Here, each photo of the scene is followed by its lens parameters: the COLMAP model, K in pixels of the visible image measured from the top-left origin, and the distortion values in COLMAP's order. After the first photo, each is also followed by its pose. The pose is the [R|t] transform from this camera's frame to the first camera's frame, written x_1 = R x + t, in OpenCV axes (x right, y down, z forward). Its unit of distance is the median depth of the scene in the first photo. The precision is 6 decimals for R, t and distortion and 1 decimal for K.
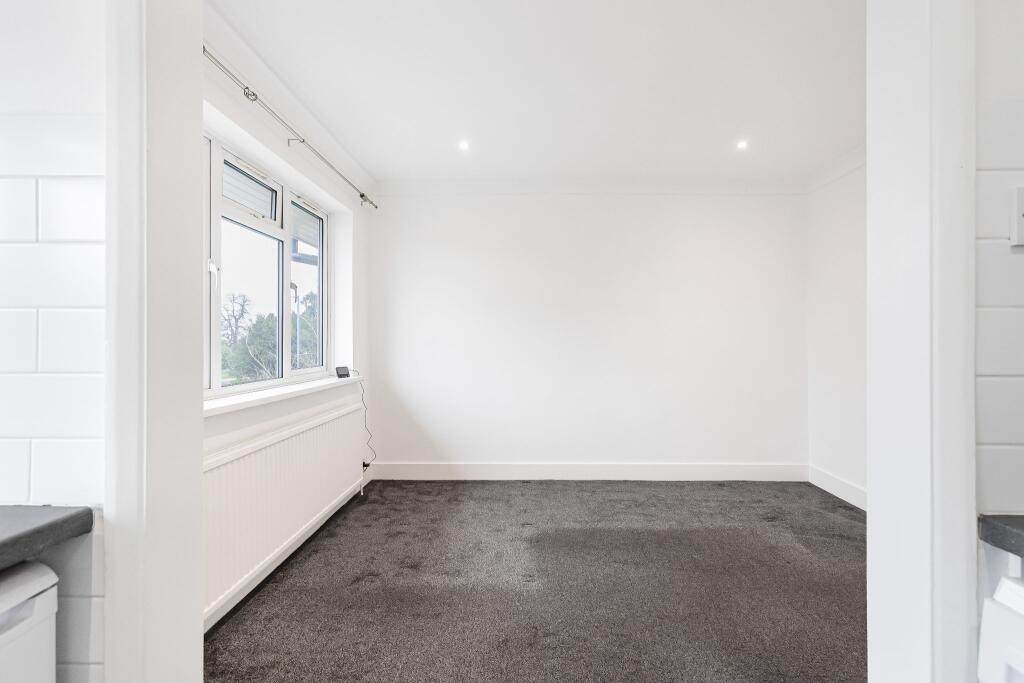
lens RADIAL K [[468.3, 0, 513.1], [0, 468.3, 341.2], [0, 0, 1]] dist [-0.009648, 0.005795]
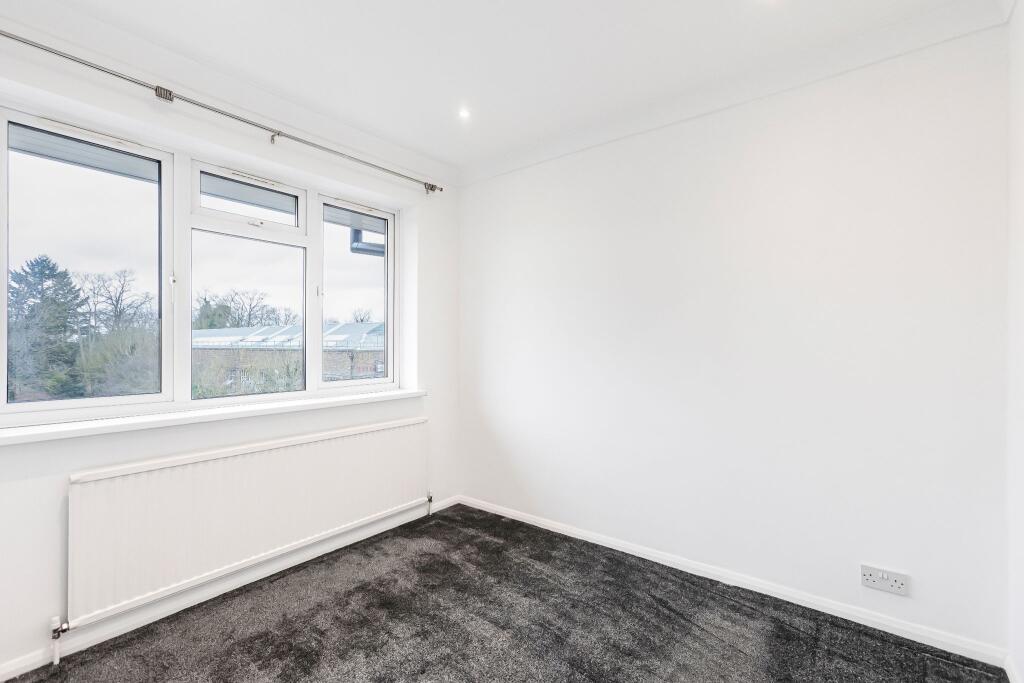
lens RADIAL K [[468.3, 0, 514.8], [0, 468.3, 341.4], [0, 0, 1]] dist [-0.009648, 0.005795]
pose [[0.816709, 0.002343, -0.577045, 0.328798], [-0.001801, 0.999997, 0.001511, 0.007324], [0.577047, -0.000195, 0.816711, 0.395034]]
